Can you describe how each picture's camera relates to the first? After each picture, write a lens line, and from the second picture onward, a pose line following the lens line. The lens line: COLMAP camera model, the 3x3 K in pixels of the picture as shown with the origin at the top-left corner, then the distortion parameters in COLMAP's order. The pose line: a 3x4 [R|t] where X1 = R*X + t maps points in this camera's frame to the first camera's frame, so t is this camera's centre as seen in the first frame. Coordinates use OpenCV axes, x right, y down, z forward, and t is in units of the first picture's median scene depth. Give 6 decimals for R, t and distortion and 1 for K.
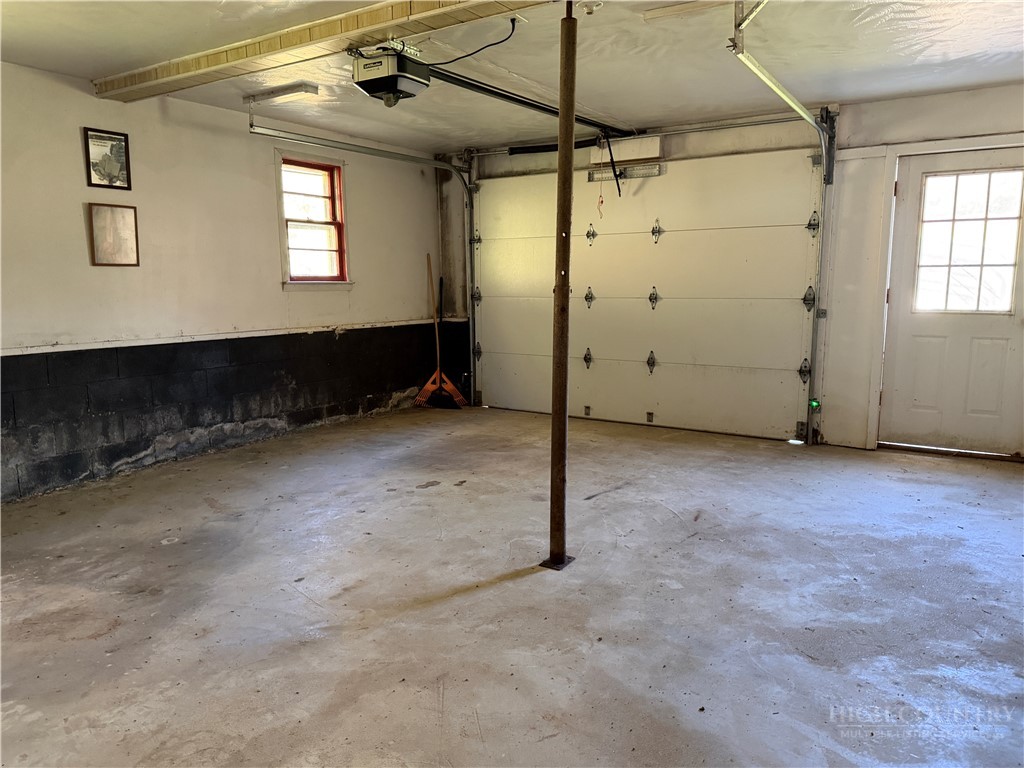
lens RADIAL K [[706.2, 0, 514.0], [0, 706.2, 379.2], [0, 0, 1]] dist [0.088071, -0.141458]
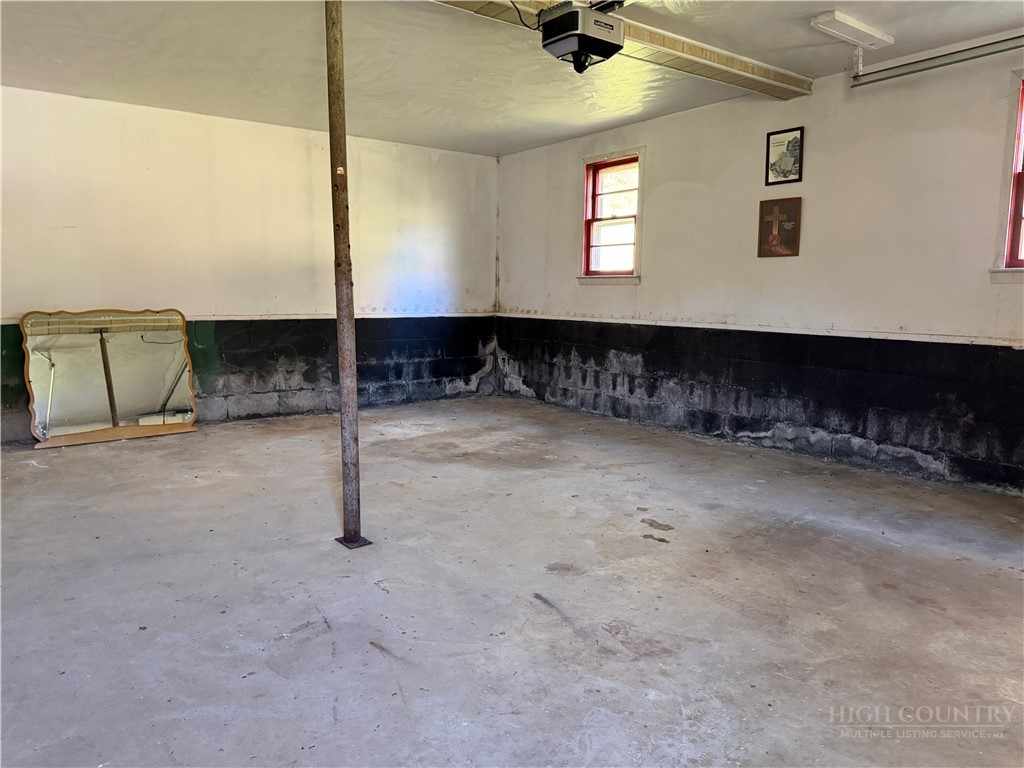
lens RADIAL K [[706.2, 0, 514.0], [0, 706.2, 379.2], [0, 0, 1]] dist [0.088071, -0.141458]
pose [[-0.346251, 0.119514, -0.930498, 0.594166], [-0.137219, 0.974733, 0.176257, -0.112750], [0.928052, 0.188712, -0.321103, 1.004889]]
